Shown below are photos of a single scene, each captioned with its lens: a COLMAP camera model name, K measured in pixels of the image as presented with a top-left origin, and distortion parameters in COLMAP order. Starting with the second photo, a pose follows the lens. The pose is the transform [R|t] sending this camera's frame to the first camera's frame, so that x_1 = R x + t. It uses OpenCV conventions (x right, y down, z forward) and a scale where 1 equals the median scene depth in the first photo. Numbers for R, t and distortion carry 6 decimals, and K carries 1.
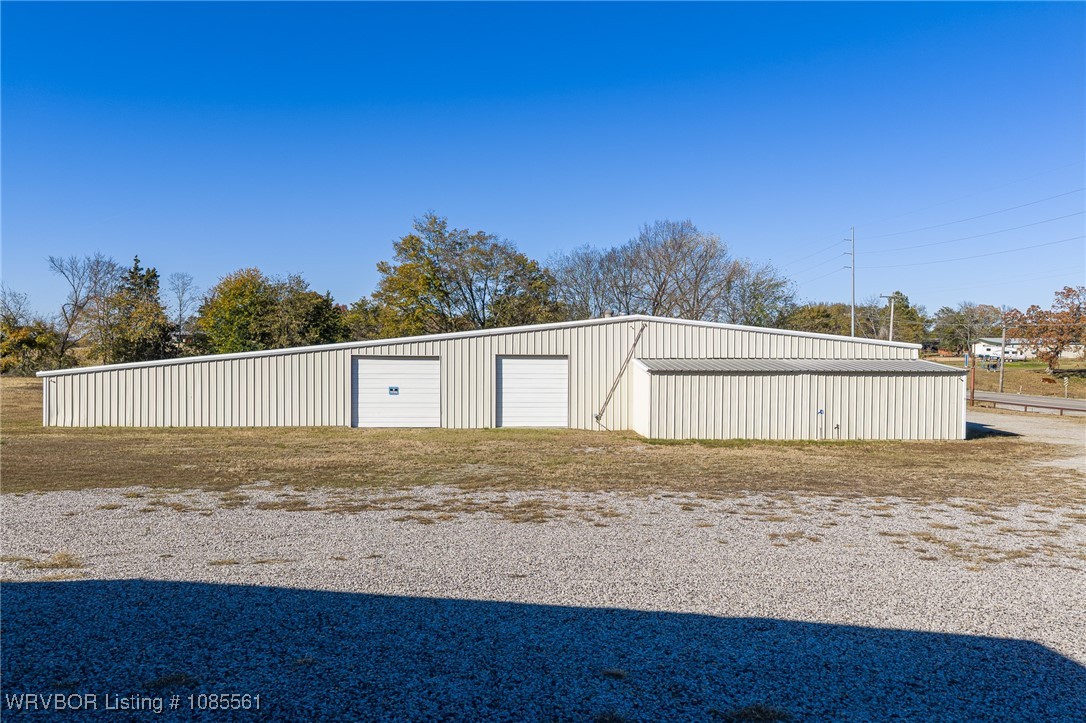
lens RADIAL K [[895.8, 0, 548.4], [0, 895.8, 365.2], [0, 0, 1]] dist [0.017988, -0.027711]
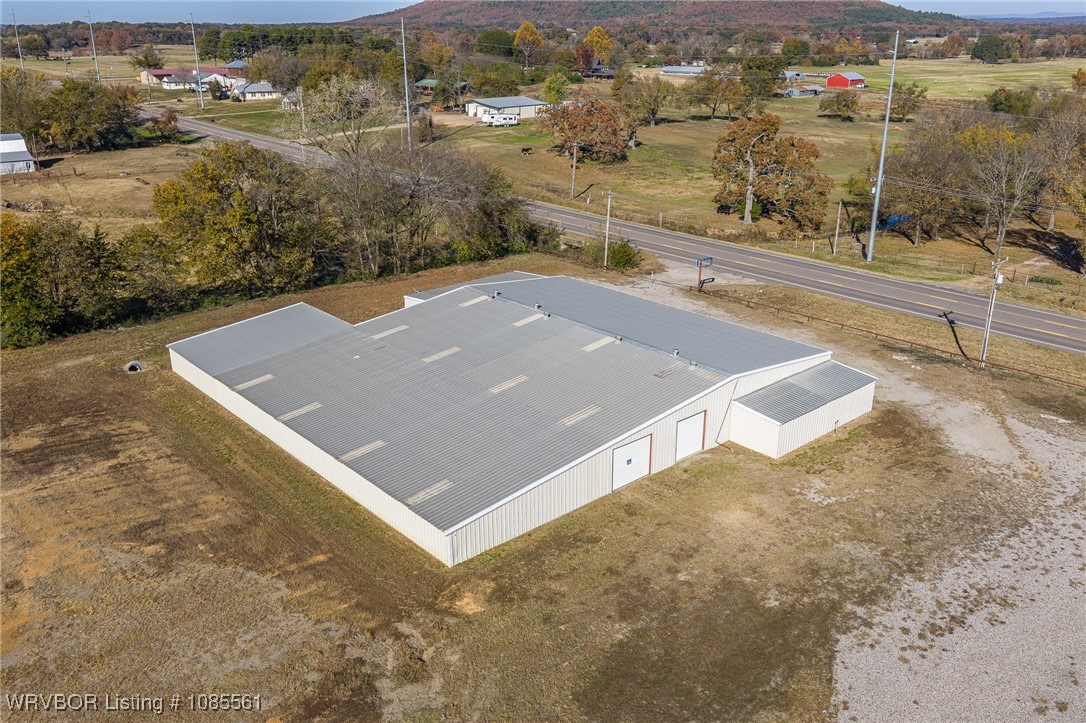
lens RADIAL K [[895.8, 0, 547.3], [0, 895.8, 357.1], [0, 0, 1]] dist [0.017988, -0.027711]
pose [[0.783464, -0.219788, 0.581272, -1.109065], [0.010952, 0.940106, 0.340707, -0.647171], [-0.621340, -0.260566, 0.738946, 0.016941]]
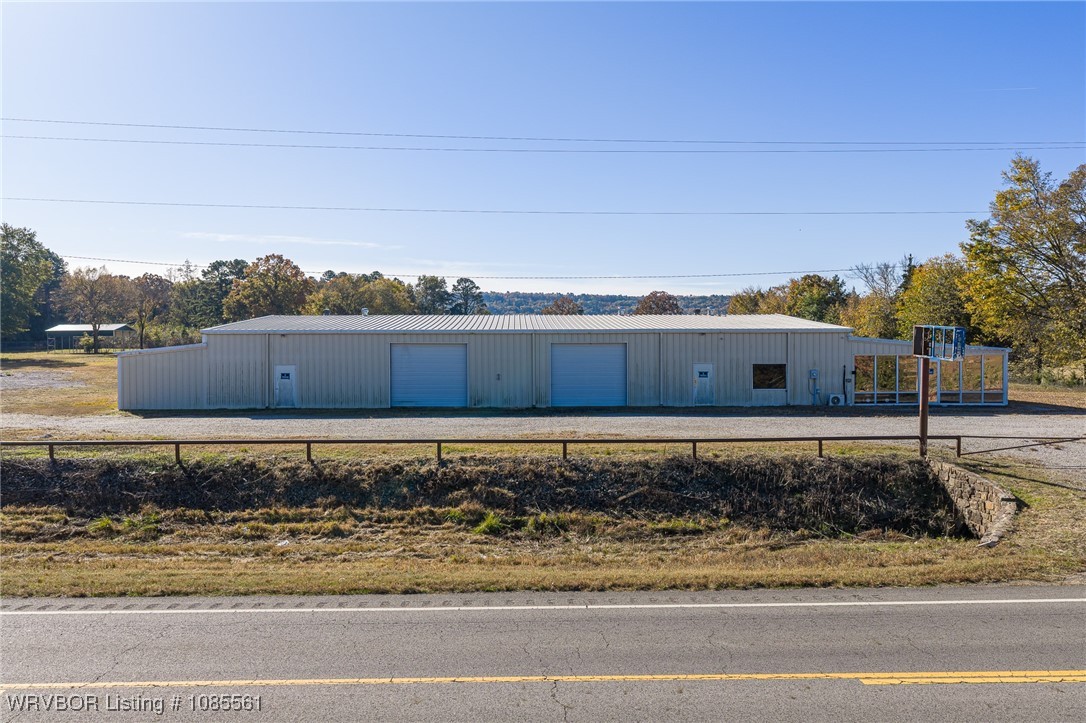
lens RADIAL K [[895.8, 0, 545.1], [0, 895.8, 360.2], [0, 0, 1]] dist [0.017988, -0.027711]
pose [[-0.024424, 0.002703, -0.999698, 1.518138], [-0.007011, 0.999971, 0.002875, 0.007804], [0.999677, 0.007079, -0.024405, 1.469451]]
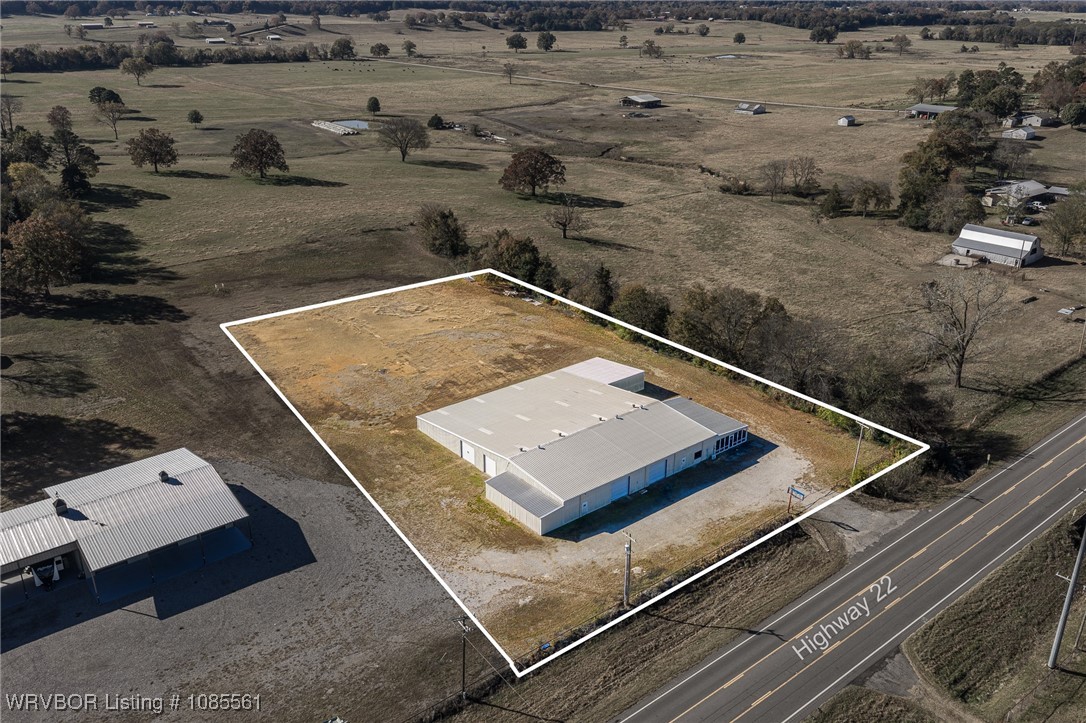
lens RADIAL K [[895.8, 0, 545.3], [0, 895.8, 361.9], [0, 0, 1]] dist [0.017988, -0.027711]
pose [[0.592415, 0.304265, -0.745968, 2.570710], [-0.006098, 0.927607, 0.373508, -1.645252], [0.805610, -0.216723, 0.551384, -0.655012]]
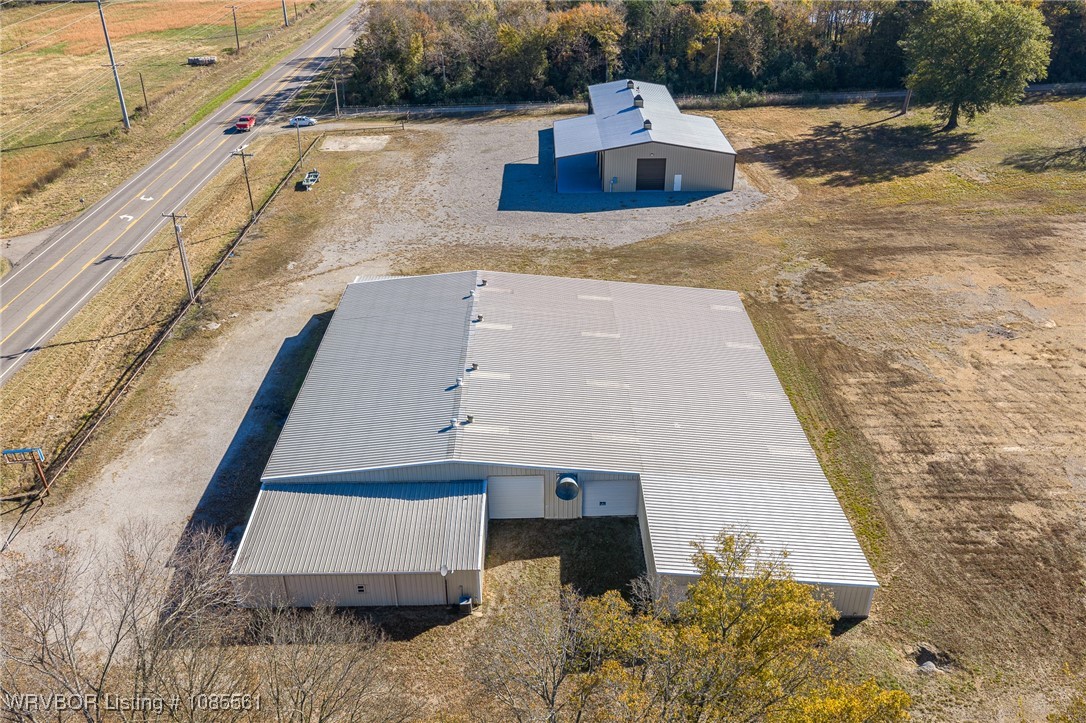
lens RADIAL K [[895.8, 0, 546.6], [0, 895.8, 367.7], [0, 0, 1]] dist [0.017988, -0.027711]
pose [[-0.999073, -0.019388, 0.038427, -0.160728], [0.002397, 0.866351, 0.499429, -0.952173], [-0.042974, 0.499058, -0.865502, 3.028696]]
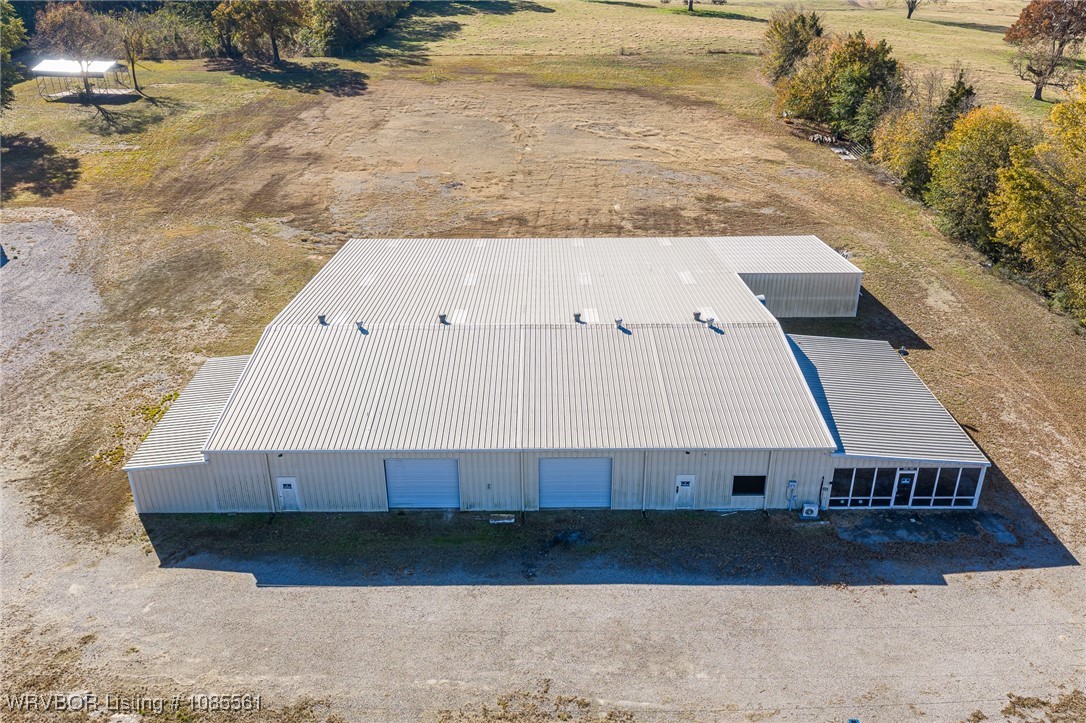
lens RADIAL K [[895.8, 0, 545.7], [0, 895.8, 361.2], [0, 0, 1]] dist [0.017988, -0.027711]
pose [[-0.053839, 0.432131, -0.900202, 1.383020], [-0.005569, 0.901366, 0.433023, -0.626341], [0.998534, 0.028327, -0.046122, 1.508014]]
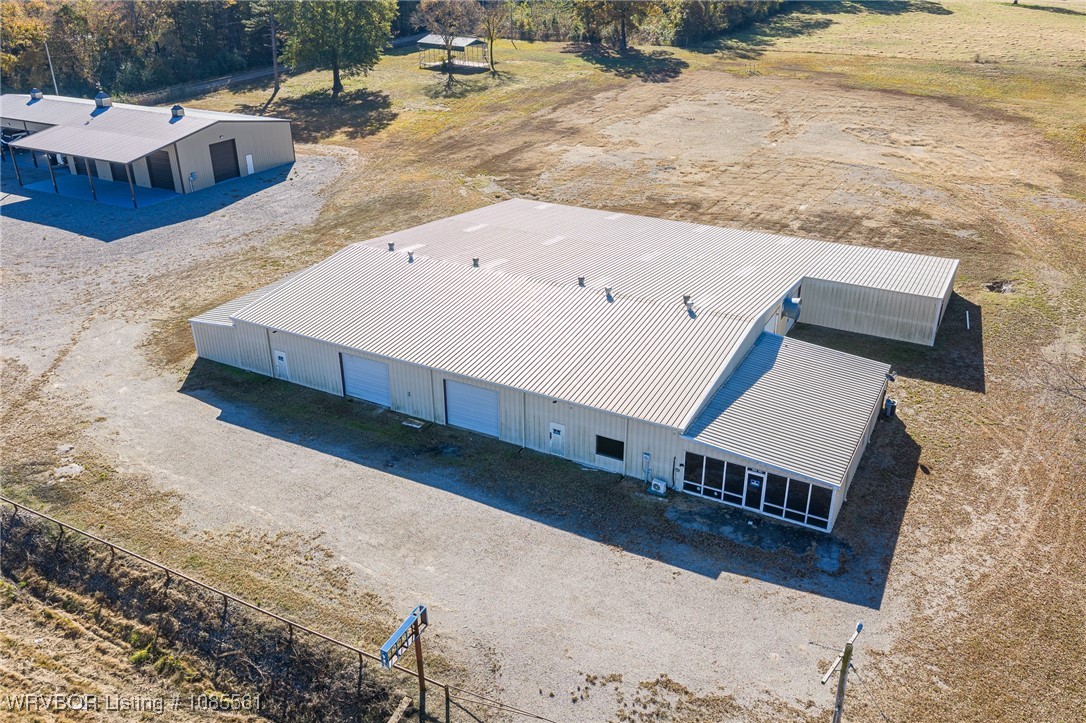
lens RADIAL K [[895.8, 0, 546.0], [0, 895.8, 361.9], [0, 0, 1]] dist [0.017988, -0.027711]
pose [[-0.523127, 0.371231, -0.767154, 1.335893], [-0.004980, 0.898800, 0.438331, -0.623303], [0.852240, 0.233123, -0.468338, 2.204308]]
